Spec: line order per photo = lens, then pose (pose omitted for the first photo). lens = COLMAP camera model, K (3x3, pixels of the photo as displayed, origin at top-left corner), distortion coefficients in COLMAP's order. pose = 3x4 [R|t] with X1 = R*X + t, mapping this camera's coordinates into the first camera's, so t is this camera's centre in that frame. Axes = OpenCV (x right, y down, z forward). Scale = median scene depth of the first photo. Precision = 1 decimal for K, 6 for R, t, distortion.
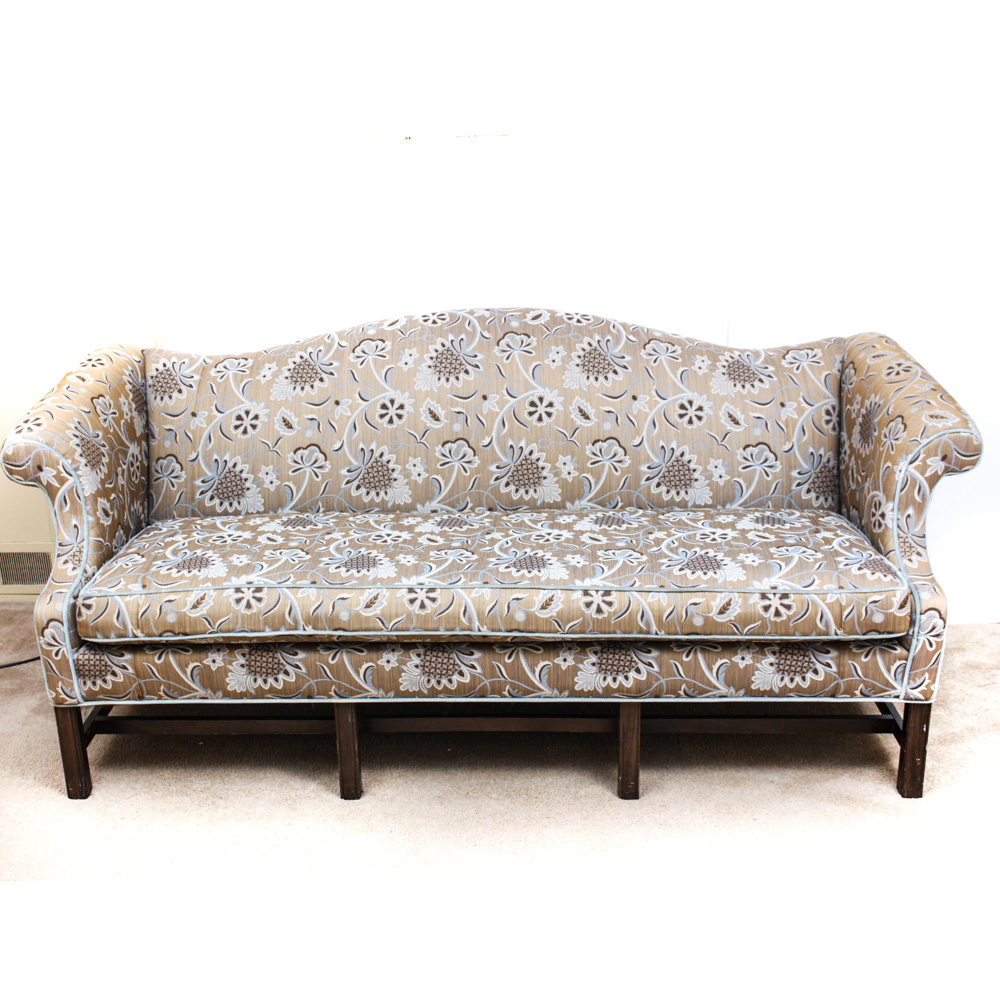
lens RADIAL K [[661.8, 0, 493.4], [0, 661.8, 498.0], [0, 0, 1]] dist [-0.037621, -0.007060]
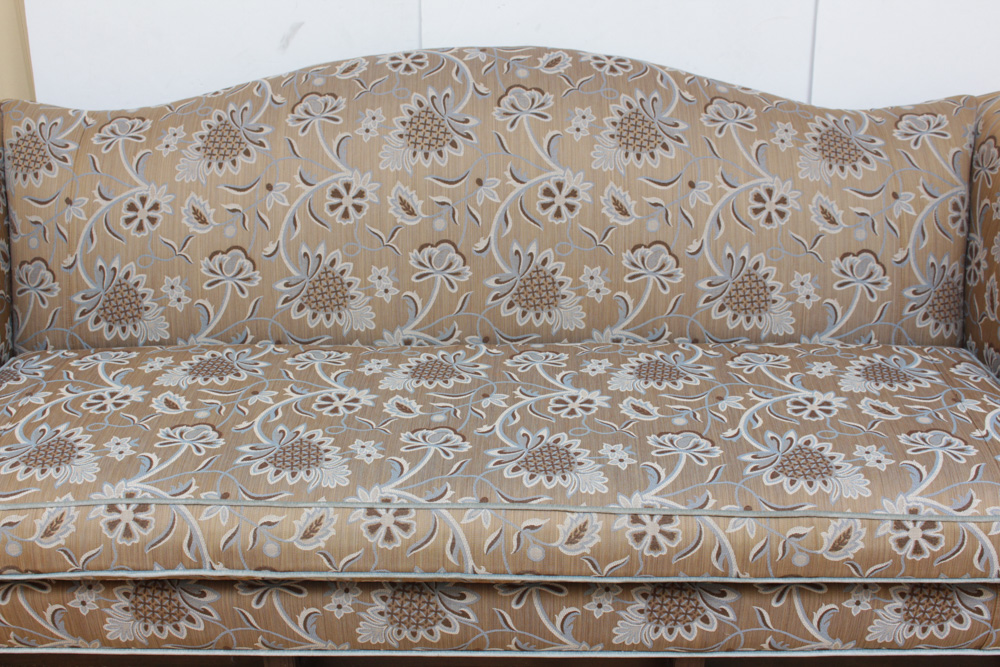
lens RADIAL K [[819.1, 0, 494.3], [0, 819.1, 334.8], [0, 0, 1]] dist [-0.073153, 0.031049]
pose [[0.999874, 0.006564, 0.014470, -0.009020], [-0.007818, 0.996055, 0.088390, -0.067998], [-0.013833, -0.088492, 0.995981, 0.123768]]
